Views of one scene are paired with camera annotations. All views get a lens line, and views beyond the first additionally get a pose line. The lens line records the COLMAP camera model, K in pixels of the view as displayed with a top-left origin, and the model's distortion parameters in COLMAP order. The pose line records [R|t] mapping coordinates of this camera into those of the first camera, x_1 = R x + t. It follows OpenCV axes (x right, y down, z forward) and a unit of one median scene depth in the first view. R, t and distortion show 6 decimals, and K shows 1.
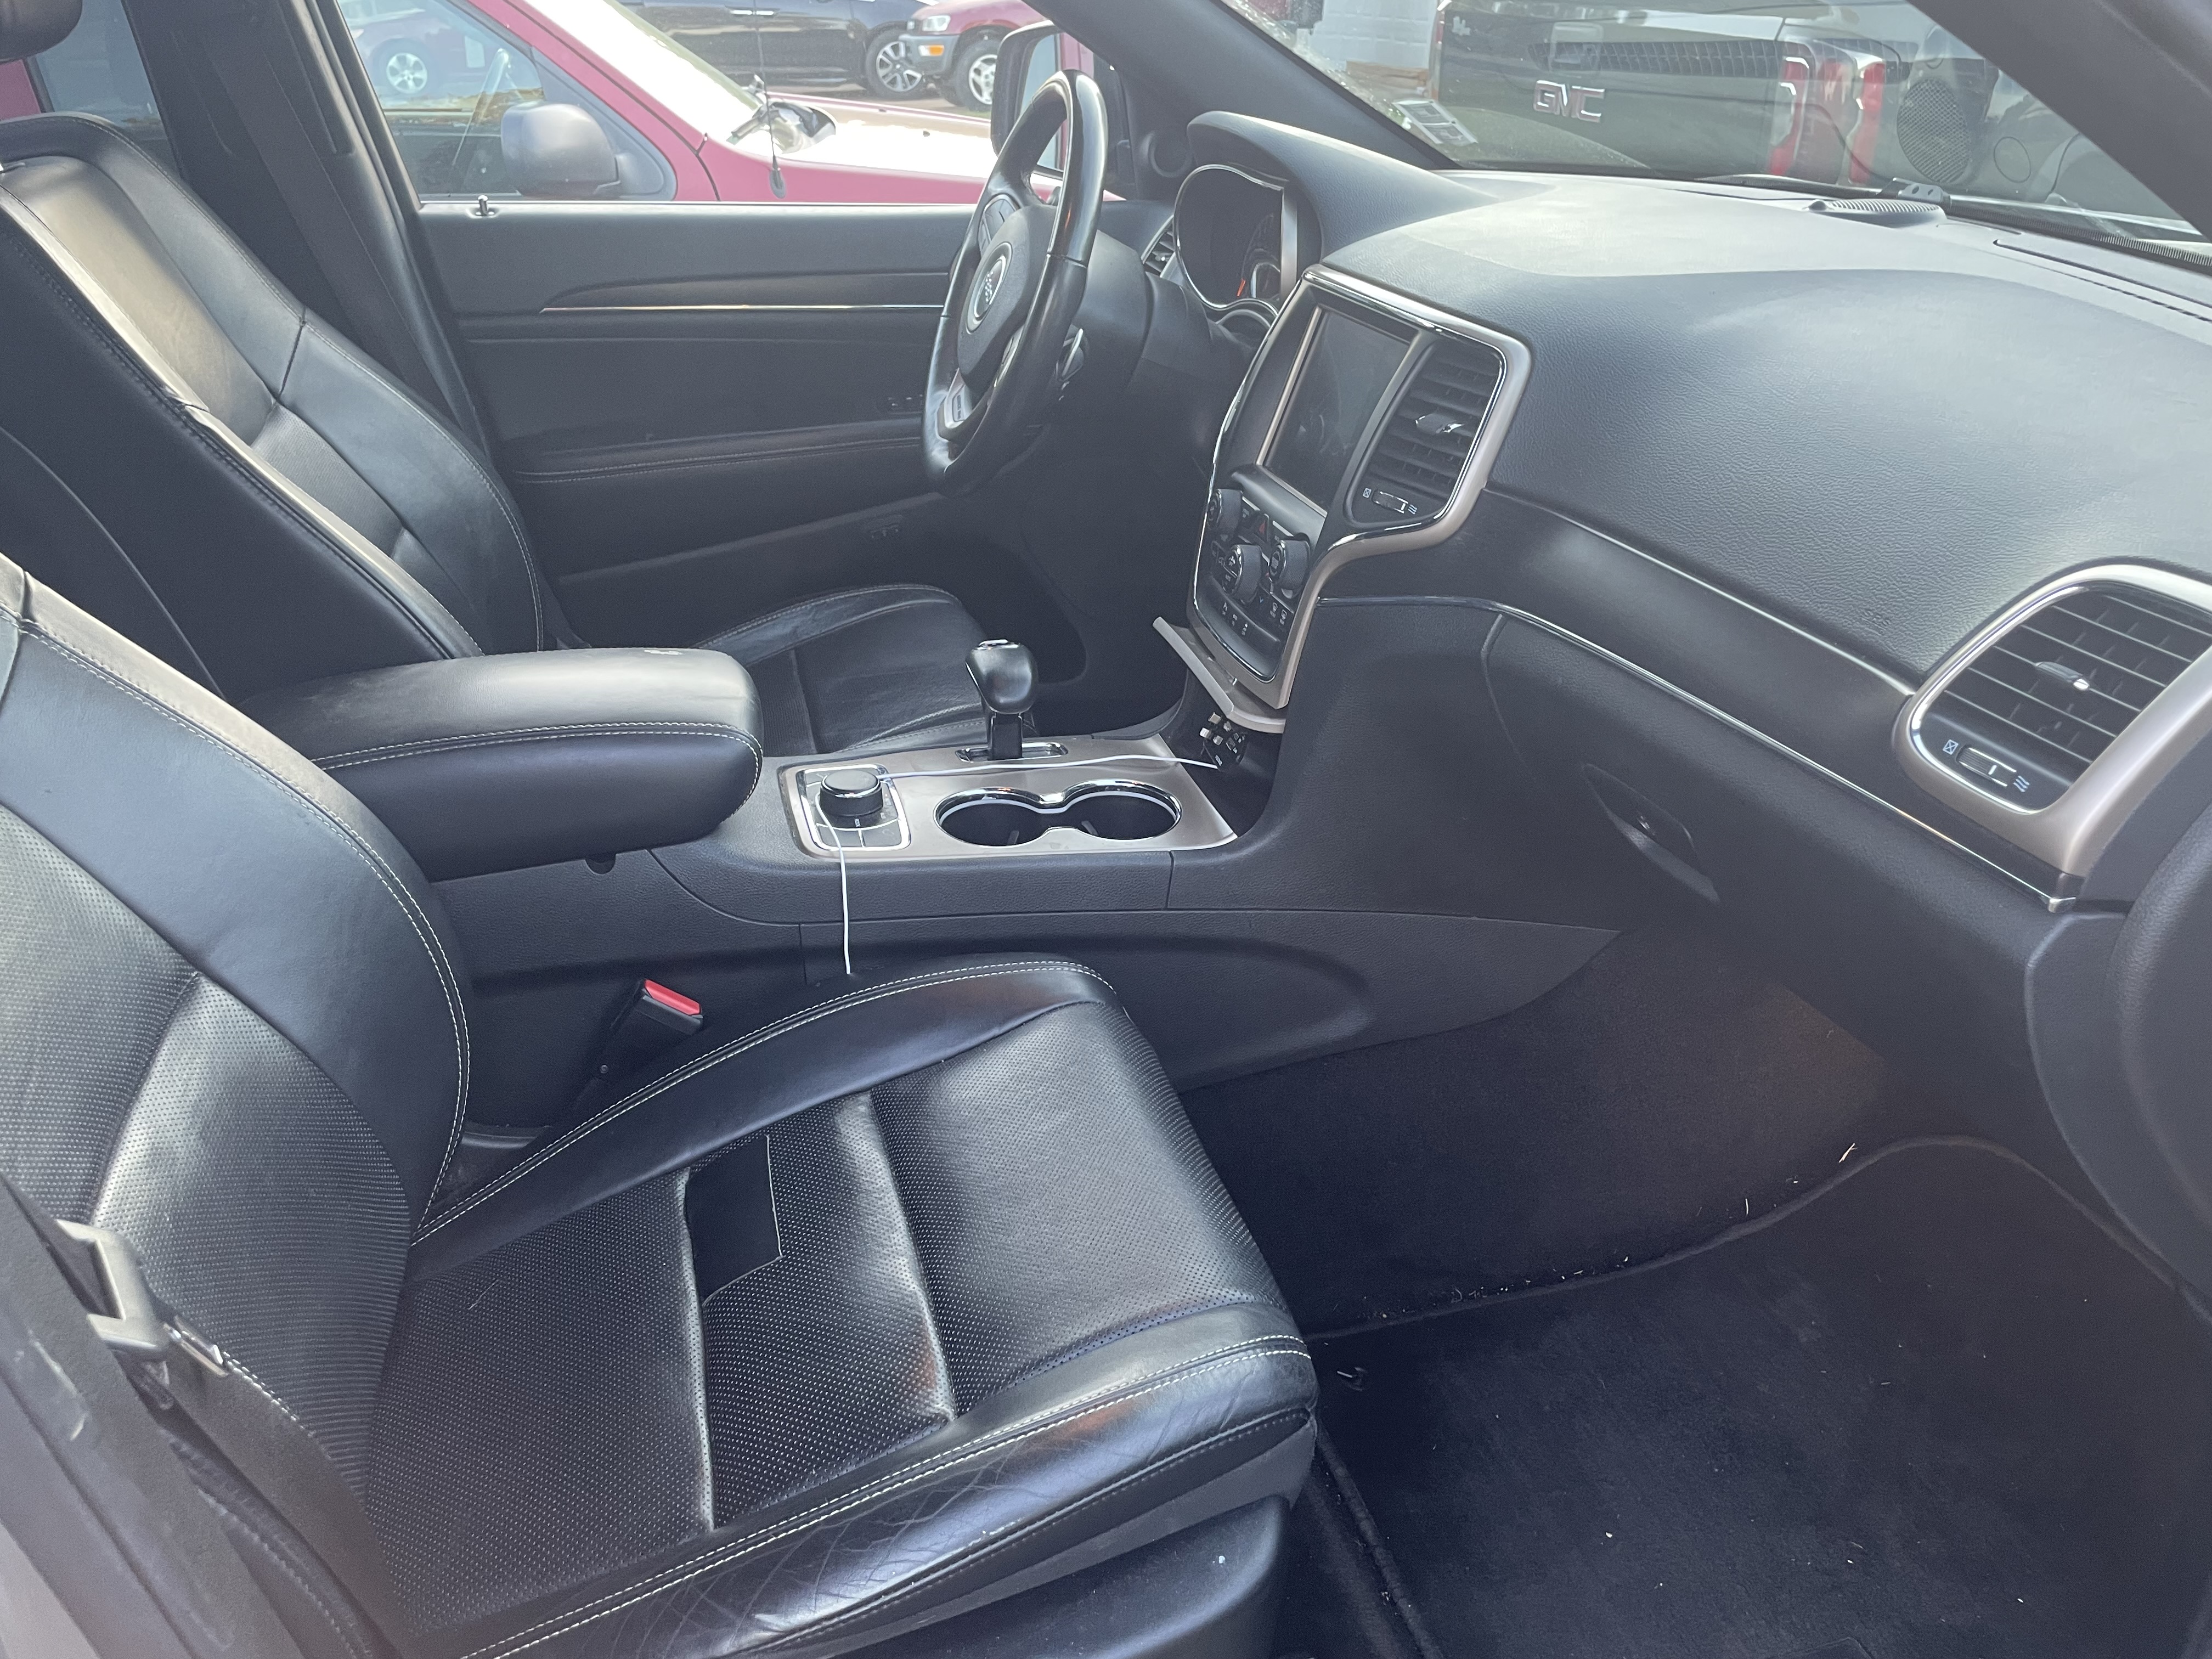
lens RADIAL K [[1681.9, 0, 1123.9], [0, 1681.9, 833.4], [0, 0, 1]] dist [0.080274, -0.109981]
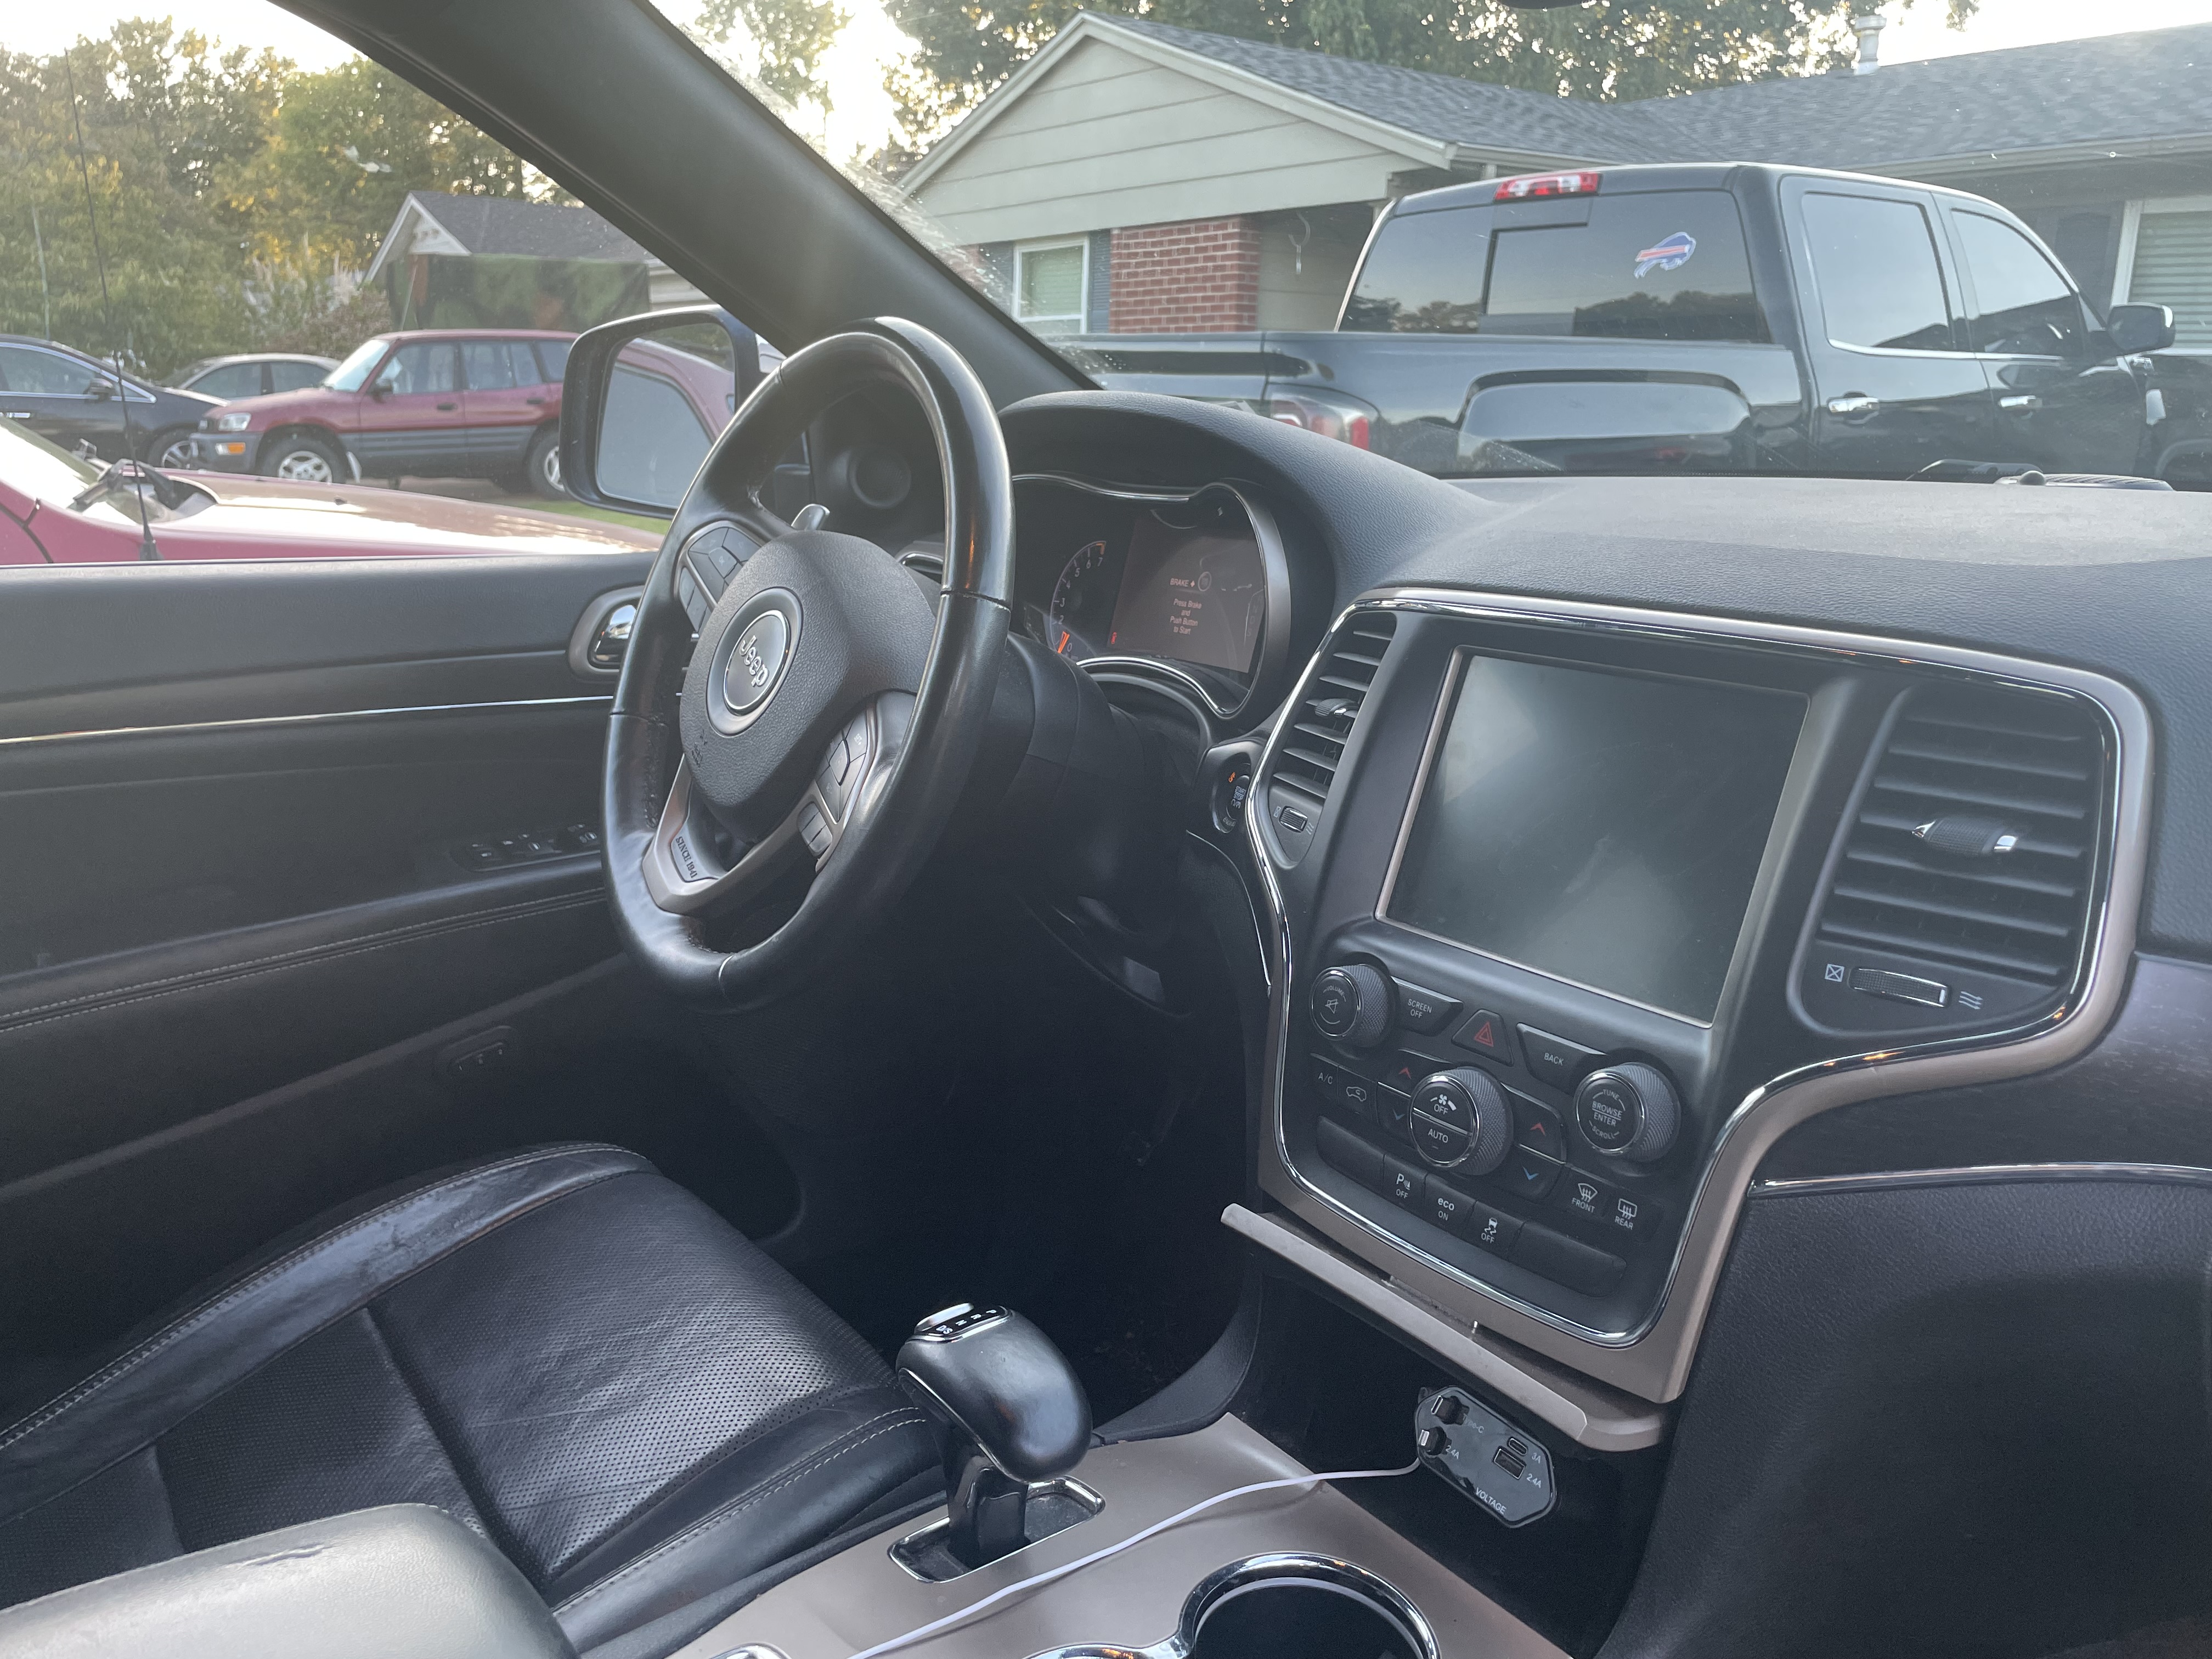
lens RADIAL K [[1681.9, 0, 1123.9], [0, 1681.9, 833.4], [0, 0, 1]] dist [0.080274, -0.109981]
pose [[0.928558, -0.096216, 0.358501, -0.090272], [0.168629, 0.969748, -0.176501, -0.070731], [-0.330674, 0.224345, 0.916692, 0.220912]]
